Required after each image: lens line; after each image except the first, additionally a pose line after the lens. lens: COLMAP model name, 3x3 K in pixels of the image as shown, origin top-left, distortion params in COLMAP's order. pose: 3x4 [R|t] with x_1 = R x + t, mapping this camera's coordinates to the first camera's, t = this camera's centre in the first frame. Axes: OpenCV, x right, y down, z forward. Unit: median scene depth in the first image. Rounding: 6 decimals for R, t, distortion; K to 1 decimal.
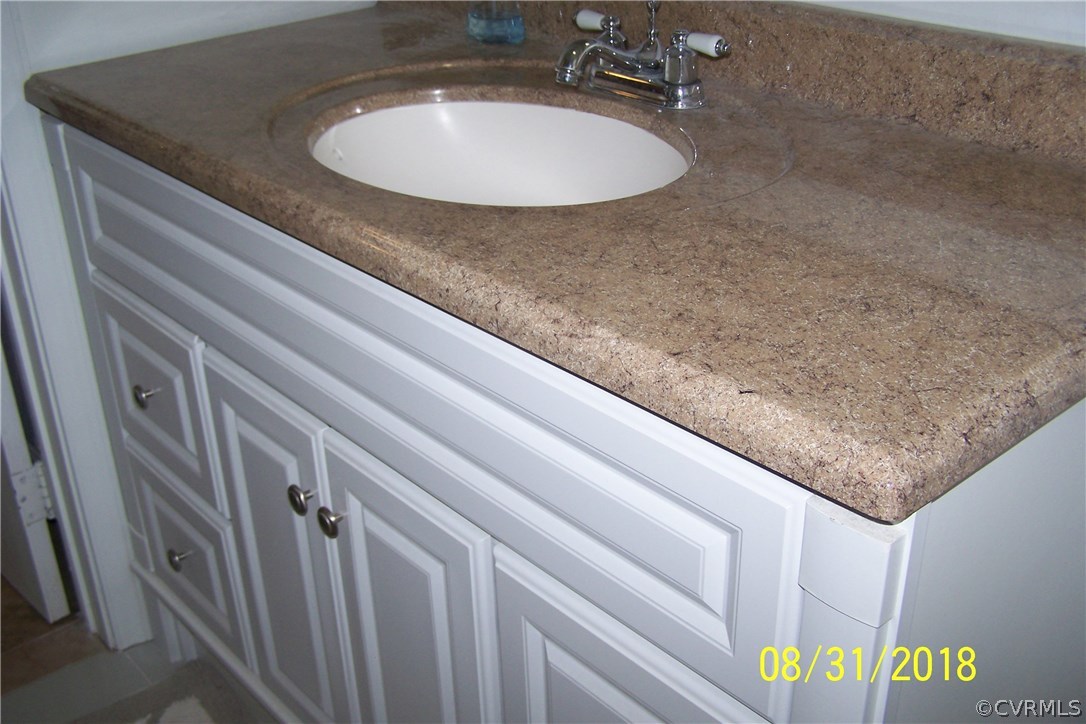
lens RADIAL K [[1210.1, 0, 541.0], [0, 1210.1, 385.2], [0, 0, 1]] dist [-0.125781, 0.000000]
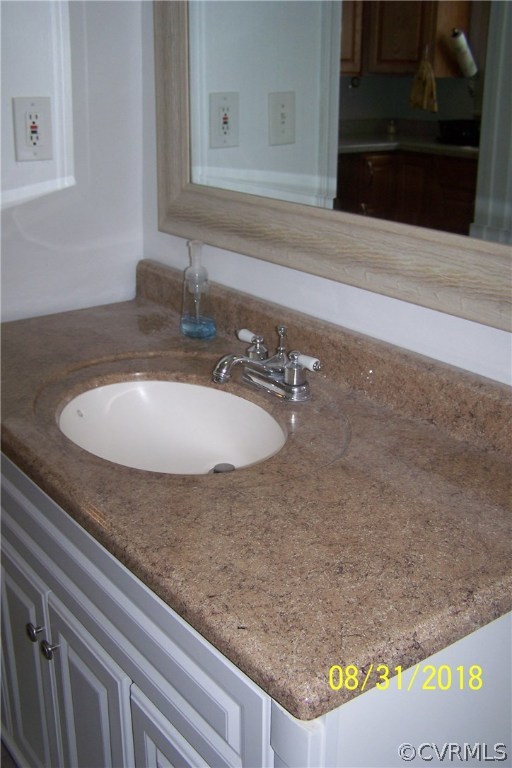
lens RADIAL K [[855.7, 0, 262.6], [0, 855.7, 366.4], [0, 0, 1]] dist [-0.125781, 0.000000]
pose [[0.997010, 0.061271, -0.047080, 0.143227], [-0.068137, 0.984483, -0.161712, -0.101737], [0.036441, 0.164436, 0.985714, -0.136771]]
